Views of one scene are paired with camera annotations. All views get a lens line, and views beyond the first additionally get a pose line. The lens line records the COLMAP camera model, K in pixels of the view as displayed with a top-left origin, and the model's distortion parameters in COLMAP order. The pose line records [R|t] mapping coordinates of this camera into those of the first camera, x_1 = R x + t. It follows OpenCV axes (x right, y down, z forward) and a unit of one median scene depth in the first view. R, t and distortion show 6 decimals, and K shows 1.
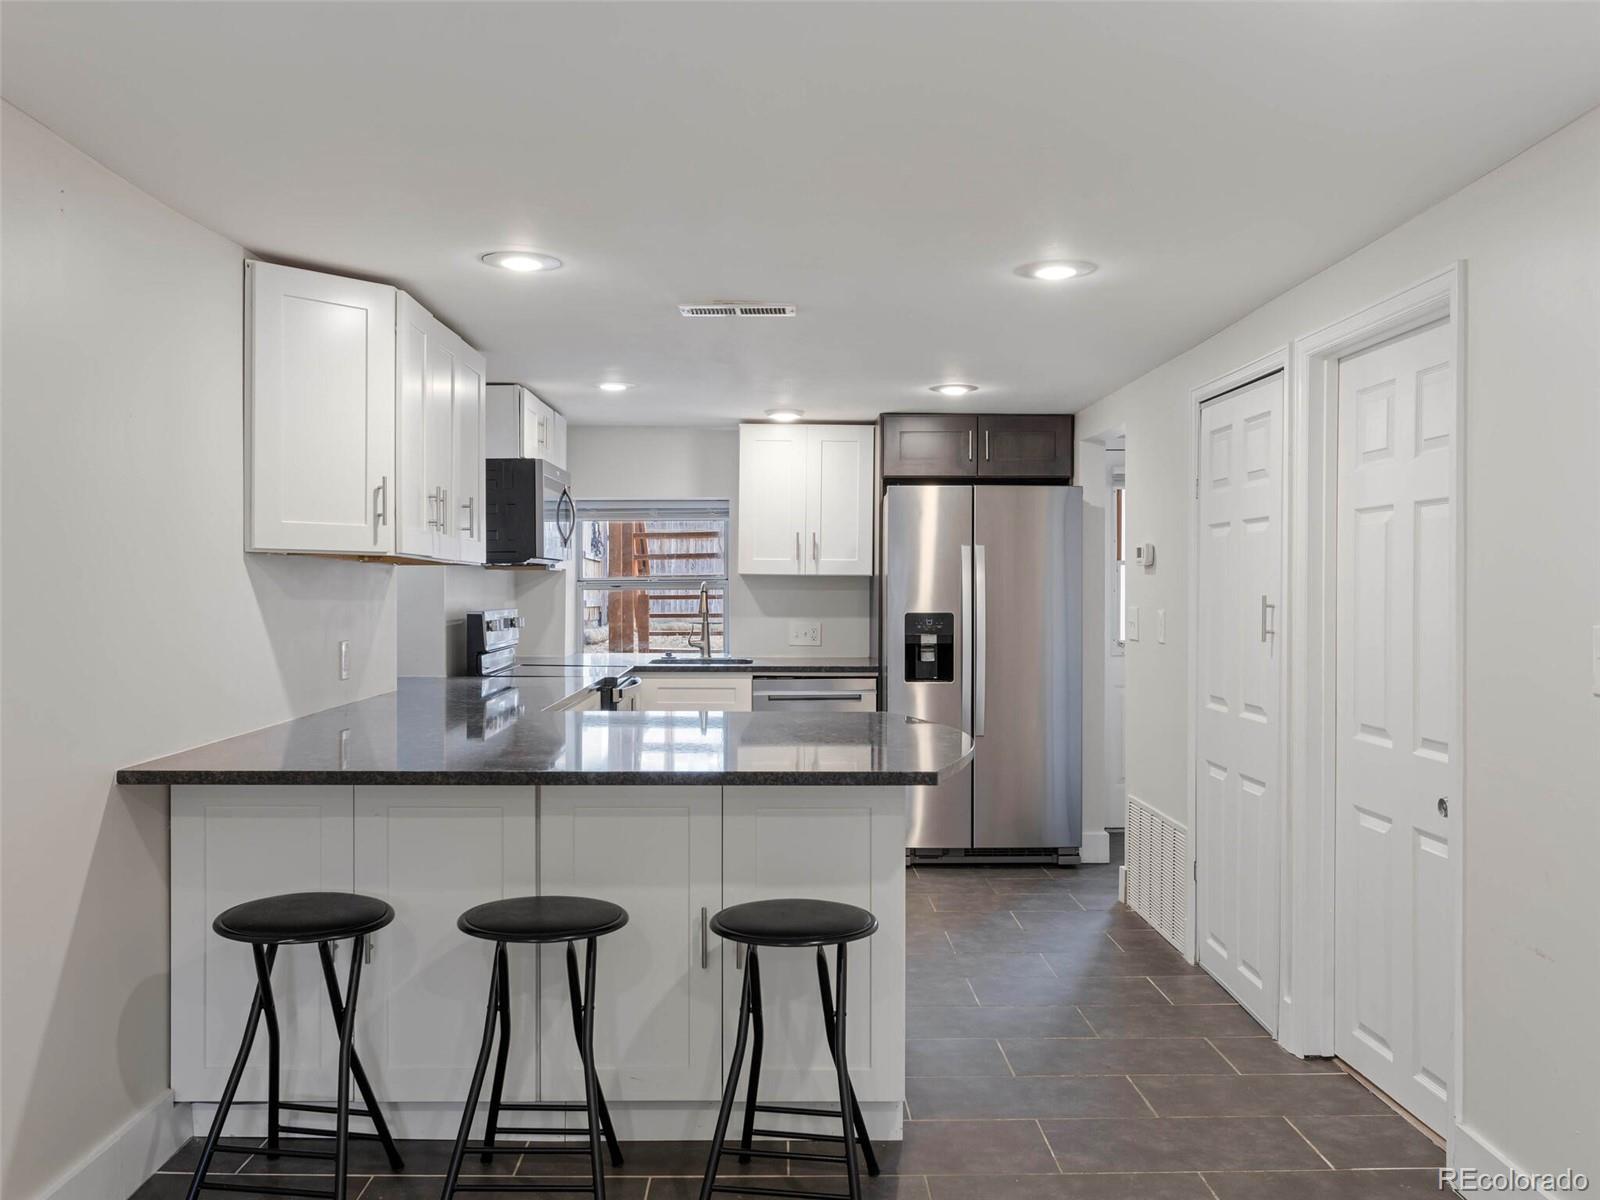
lens RADIAL K [[1210.7, 0, 798.3], [0, 1210.7, 598.6], [0, 0, 1]] dist [0.001156, 0.000010]
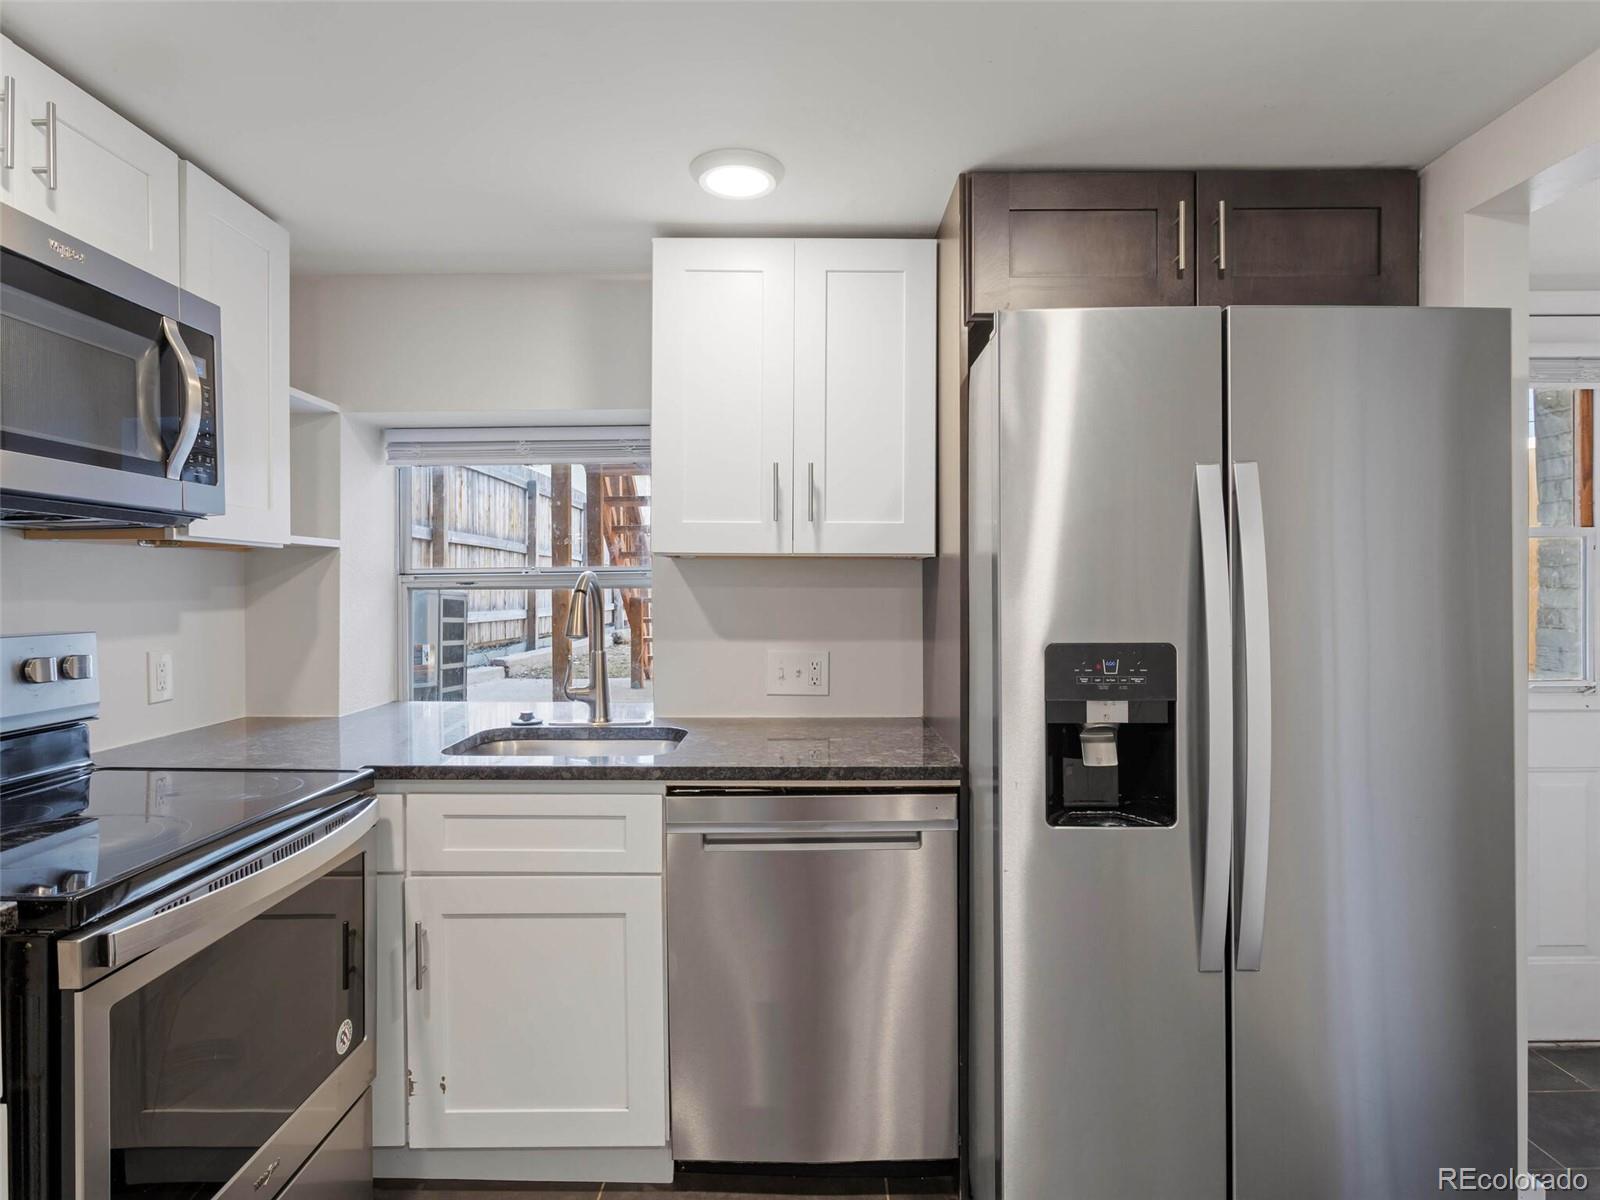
lens RADIAL K [[917.6, 0, 795.1], [0, 917.6, 596.2], [0, 0, 1]] dist [0.007691, 0.001218]
pose [[0.999623, -0.006234, -0.026748, 0.016526], [0.006220, 0.999980, -0.000591, -0.003153], [0.026751, 0.000424, 0.999642, 0.664109]]
